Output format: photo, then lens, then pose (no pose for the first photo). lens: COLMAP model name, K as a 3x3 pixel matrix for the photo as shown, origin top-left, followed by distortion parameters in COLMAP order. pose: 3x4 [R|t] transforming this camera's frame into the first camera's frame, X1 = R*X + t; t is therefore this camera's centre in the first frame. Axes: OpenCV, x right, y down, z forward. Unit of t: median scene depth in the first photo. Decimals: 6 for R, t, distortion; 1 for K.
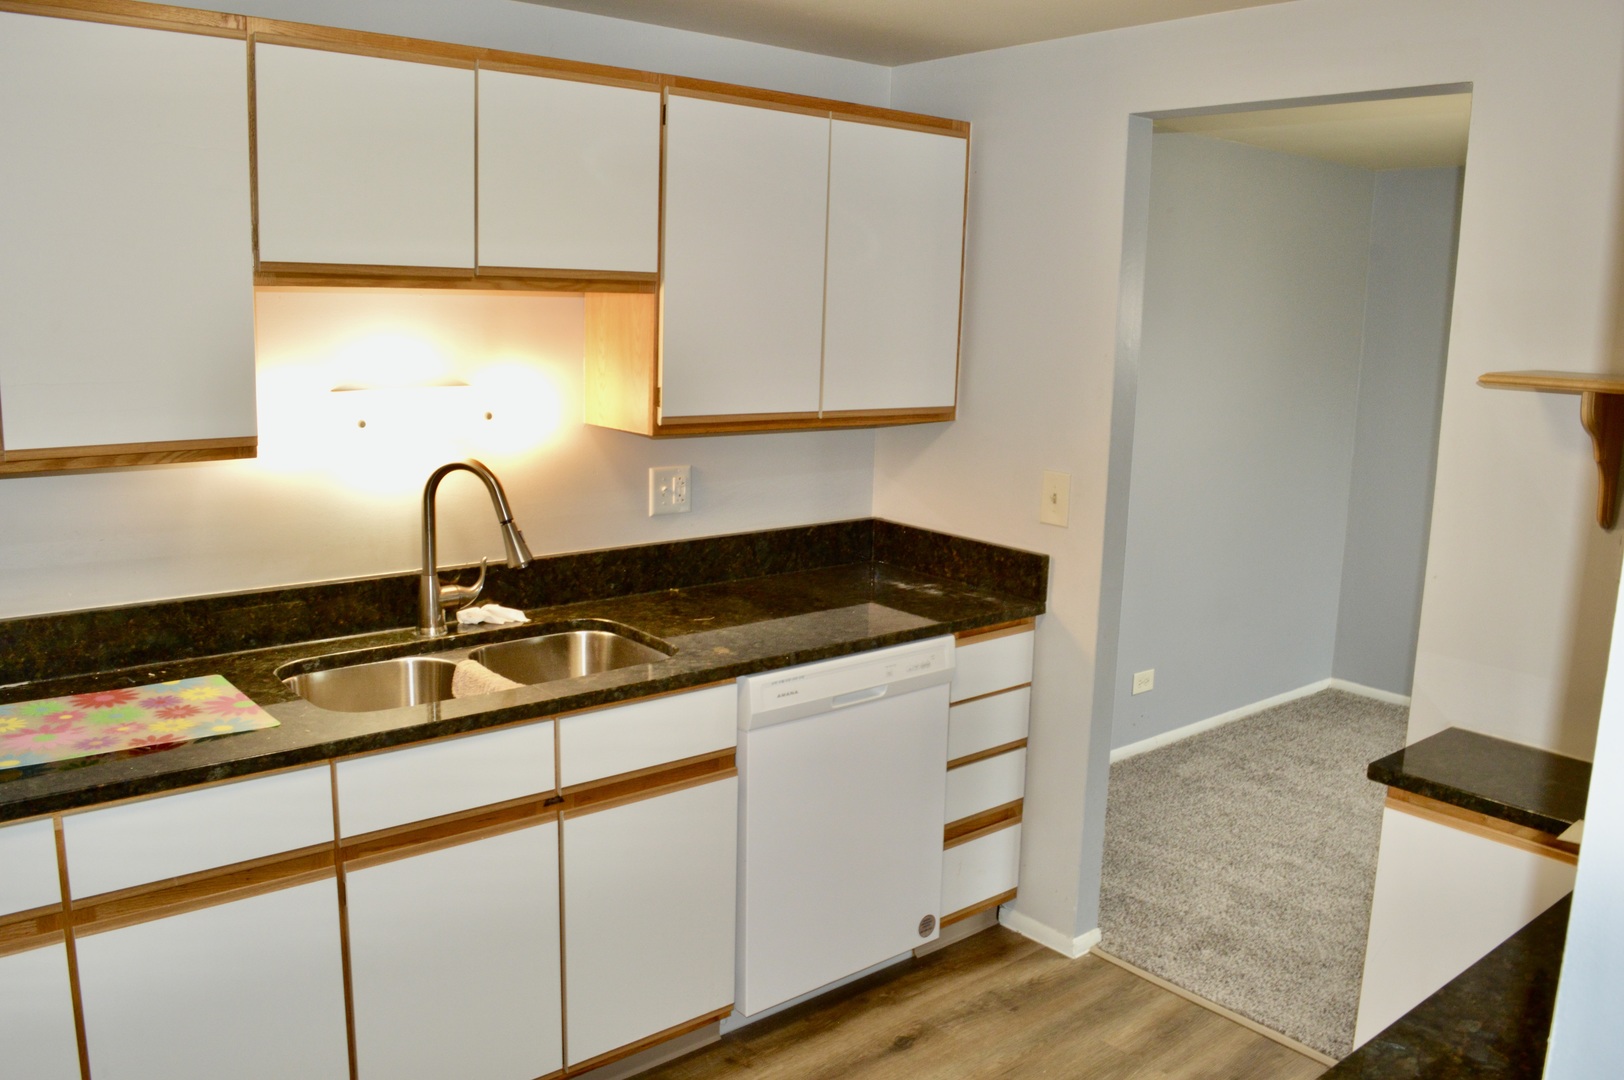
lens RADIAL K [[1300.5, 0, 815.5], [0, 1300.5, 534.3], [0, 0, 1]] dist [-0.099119, 0.031700]
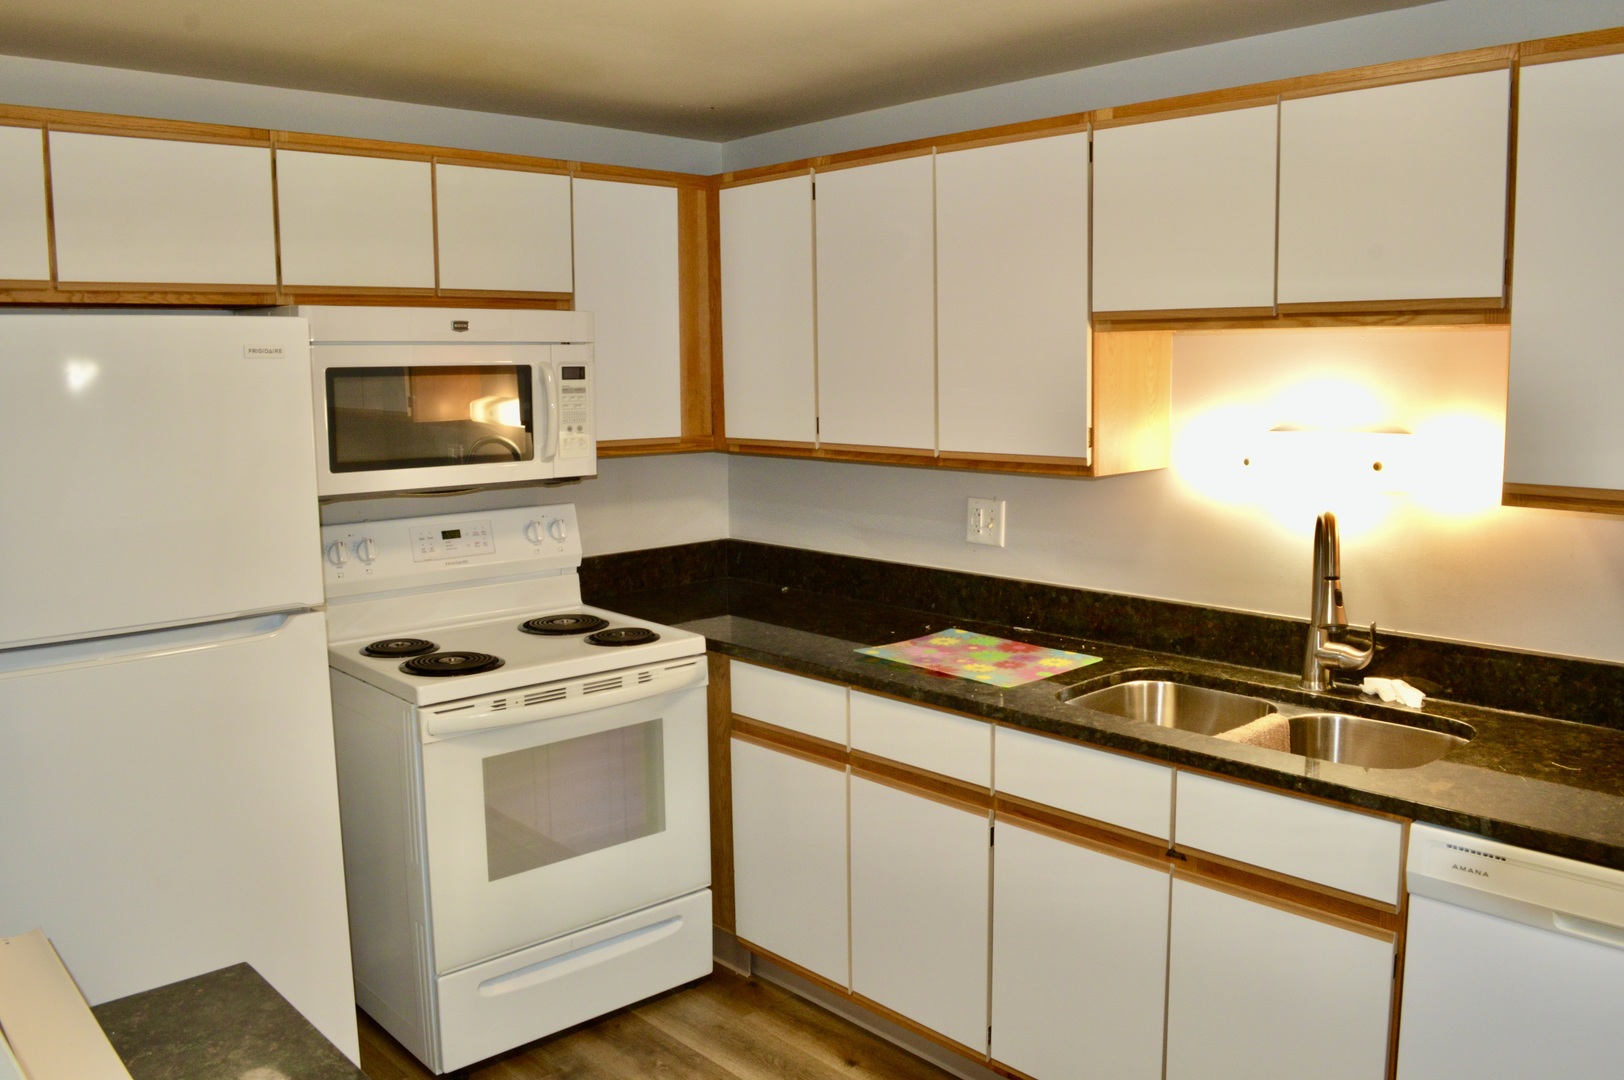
lens RADIAL K [[1300.5, 0, 815.5], [0, 1300.5, 534.3], [0, 0, 1]] dist [-0.099119, 0.031700]
pose [[0.052659, 0.103574, -0.993227, 0.661137], [-0.162795, 0.982192, 0.093793, -0.068798], [0.985254, 0.156754, 0.068582, 0.591097]]
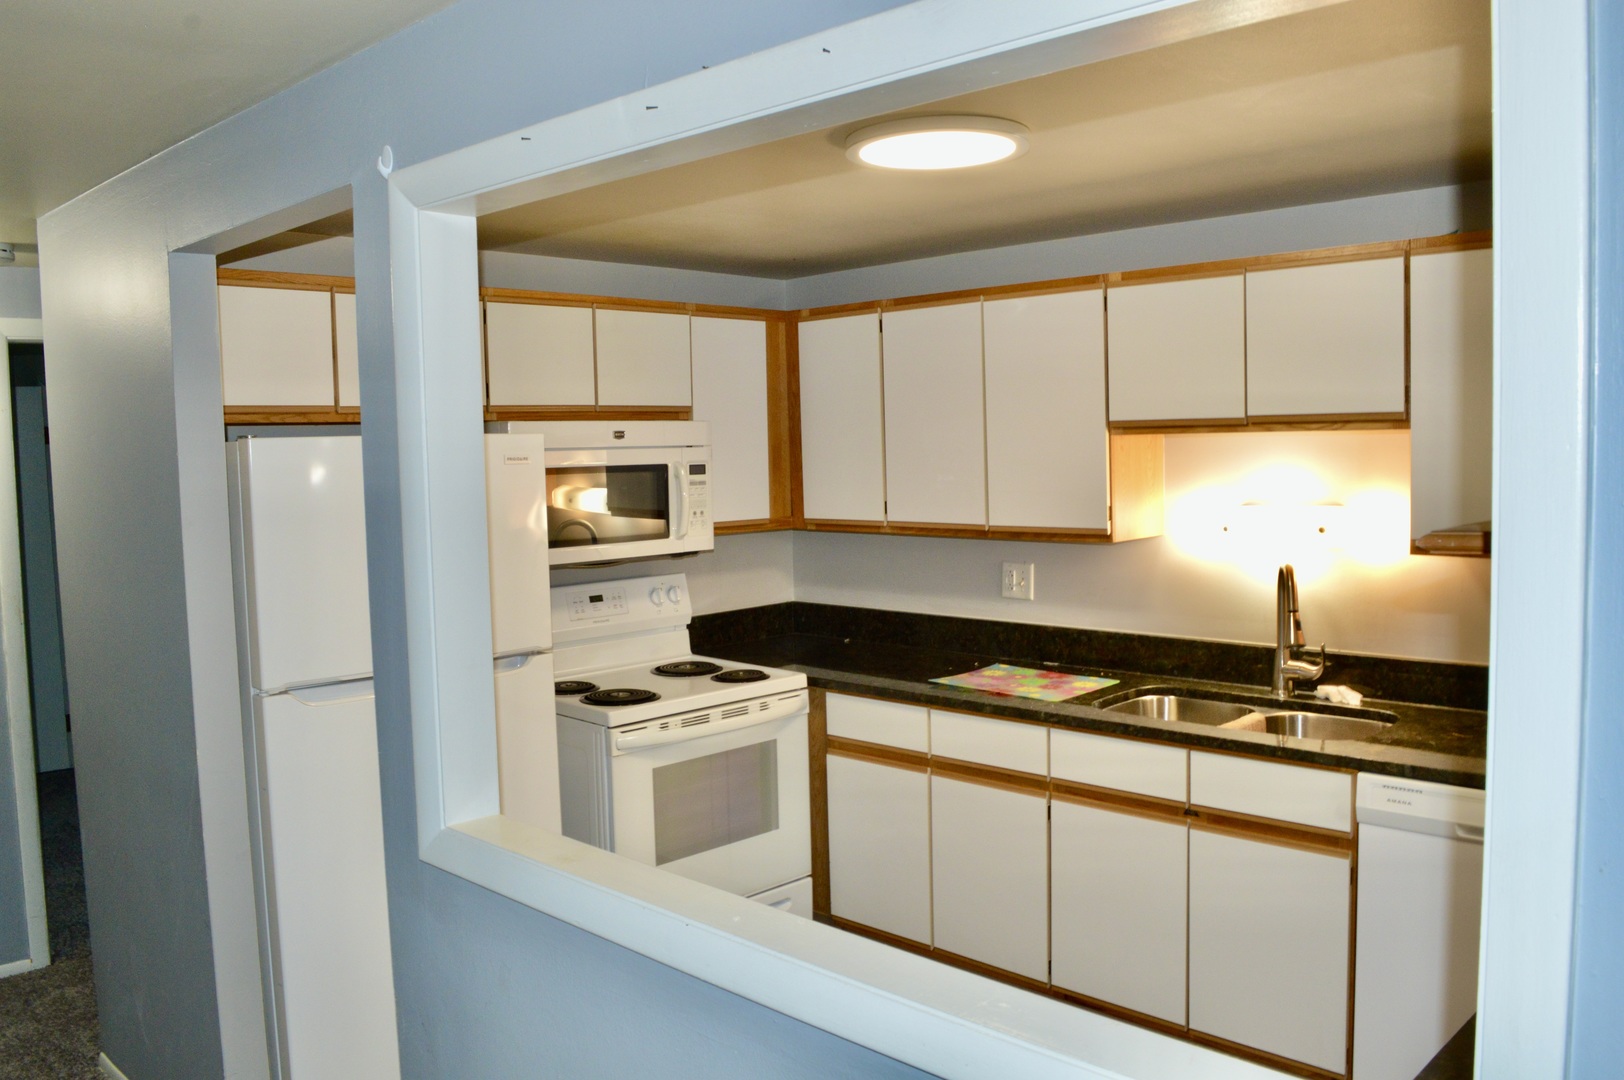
lens RADIAL K [[1293.3, 0, 809.1], [0, 1293.3, 535.9], [0, 0, 1]] dist [-0.101476, 0.038491]
pose [[0.096607, 0.043289, -0.994381, 0.987321], [-0.146906, 0.988732, 0.028771, -0.051798], [0.984422, 0.143301, 0.101877, 0.408081]]
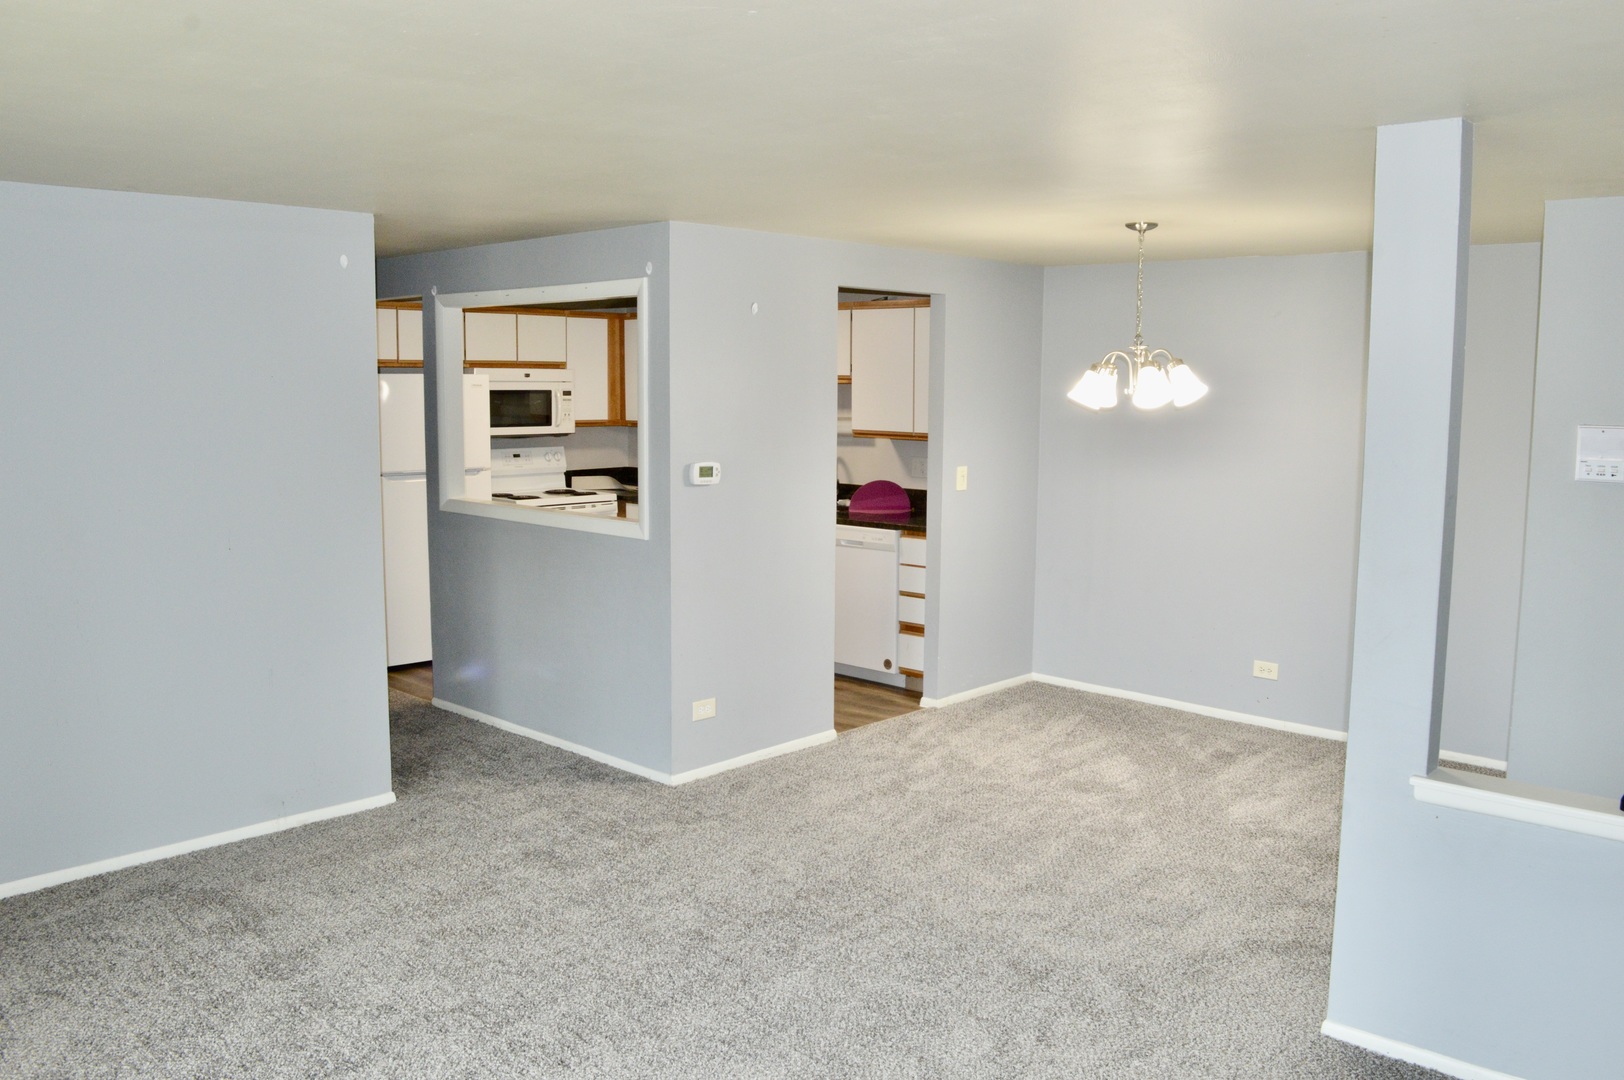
lens RADIAL K [[1300.5, 0, 815.5], [0, 1300.5, 534.3], [0, 0, 1]] dist [-0.099119, 0.031700]
pose [[0.115572, 0.091585, -0.989068, 2.717392], [-0.177166, 0.981674, 0.070199, -0.057496], [0.977372, 0.167116, 0.129680, 0.670827]]
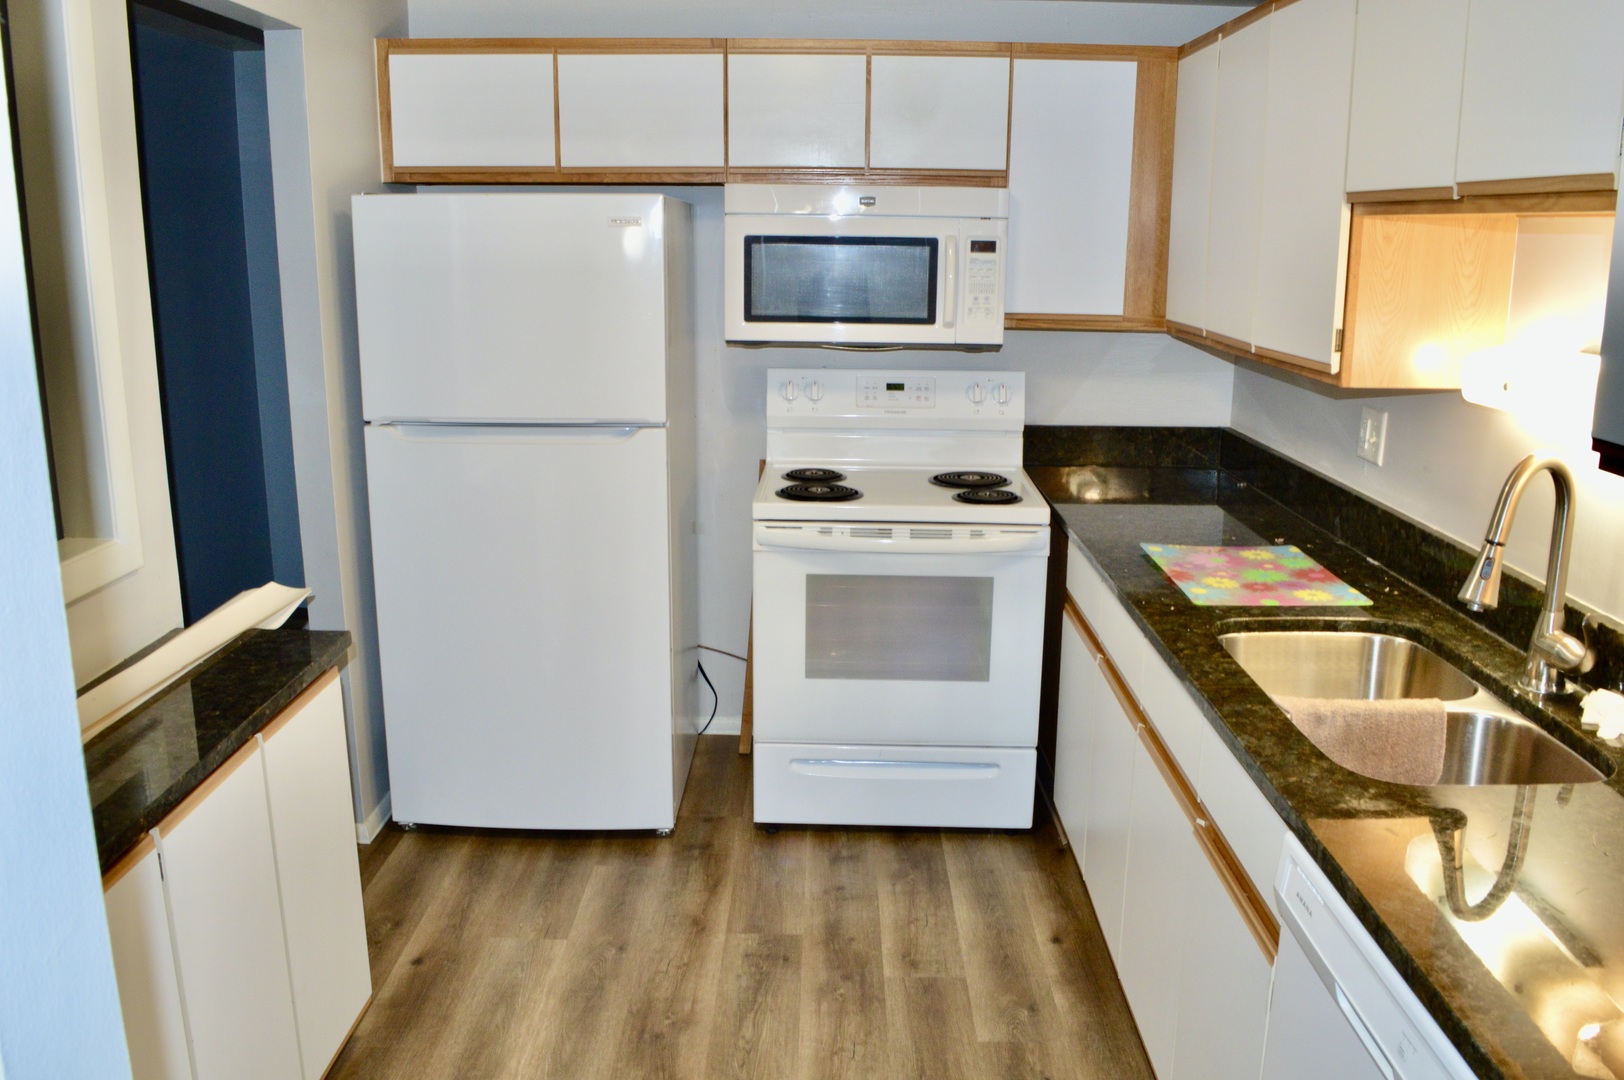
lens RADIAL K [[1293.3, 0, 809.1], [0, 1293.3, 535.9], [0, 0, 1]] dist [-0.101476, 0.038491]
pose [[-0.653216, 0.142853, -0.743574, 0.537934], [-0.157075, 0.935111, 0.317638, -0.179712], [0.740700, 0.324283, -0.588391, 1.163268]]
